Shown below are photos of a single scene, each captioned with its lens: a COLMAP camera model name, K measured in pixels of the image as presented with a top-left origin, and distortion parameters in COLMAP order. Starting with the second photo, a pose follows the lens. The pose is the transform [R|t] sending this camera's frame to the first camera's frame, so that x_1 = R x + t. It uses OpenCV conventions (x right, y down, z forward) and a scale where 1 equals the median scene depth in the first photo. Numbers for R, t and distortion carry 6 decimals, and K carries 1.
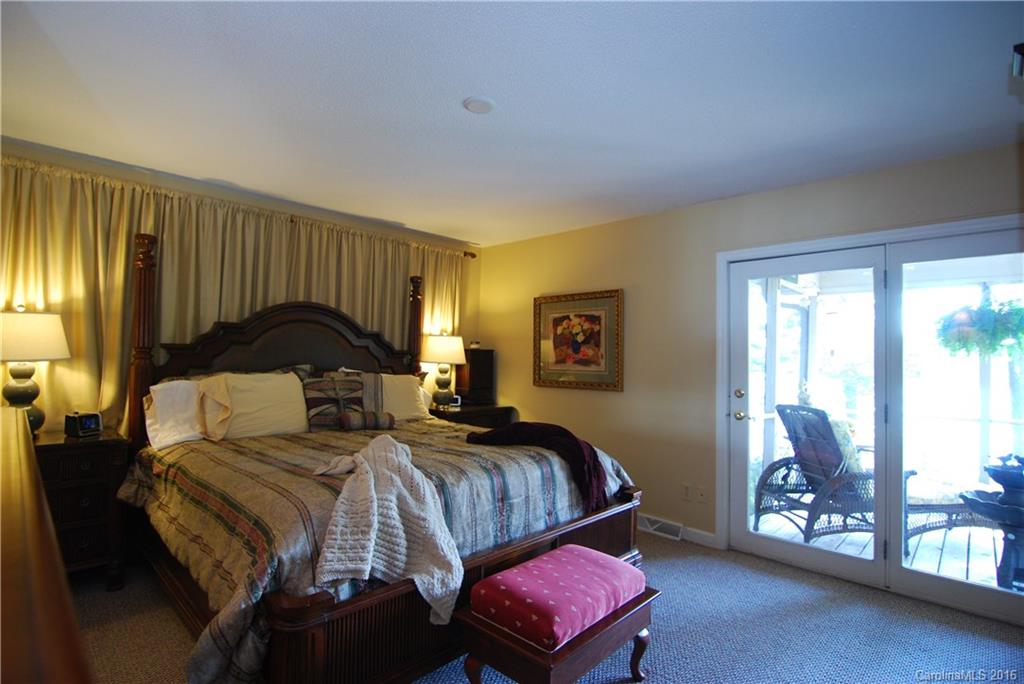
lens RADIAL K [[500.3, 0, 513.3], [0, 500.3, 346.6], [0, 0, 1]] dist [-0.019563, -0.002752]
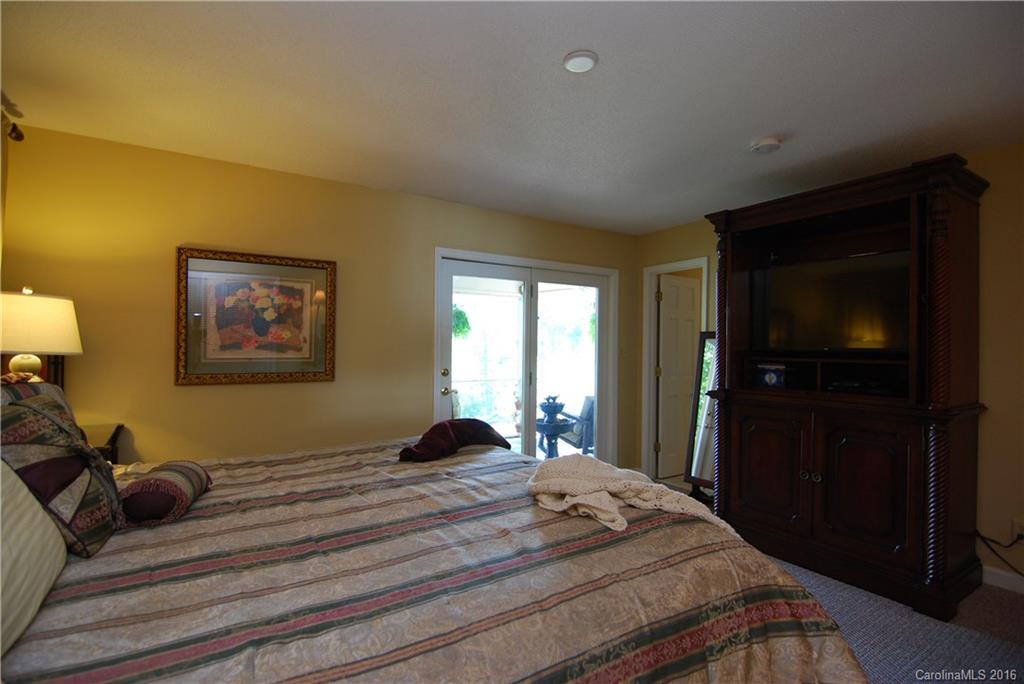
lens RADIAL K [[500.3, 0, 513.3], [0, 500.3, 340.3], [0, 0, 1]] dist [-0.019563, -0.002752]
pose [[0.217098, -0.001264, 0.976149, -0.524543], [-0.028987, 0.999550, 0.007742, 0.004149], [-0.975719, -0.029977, 0.216964, 0.487970]]
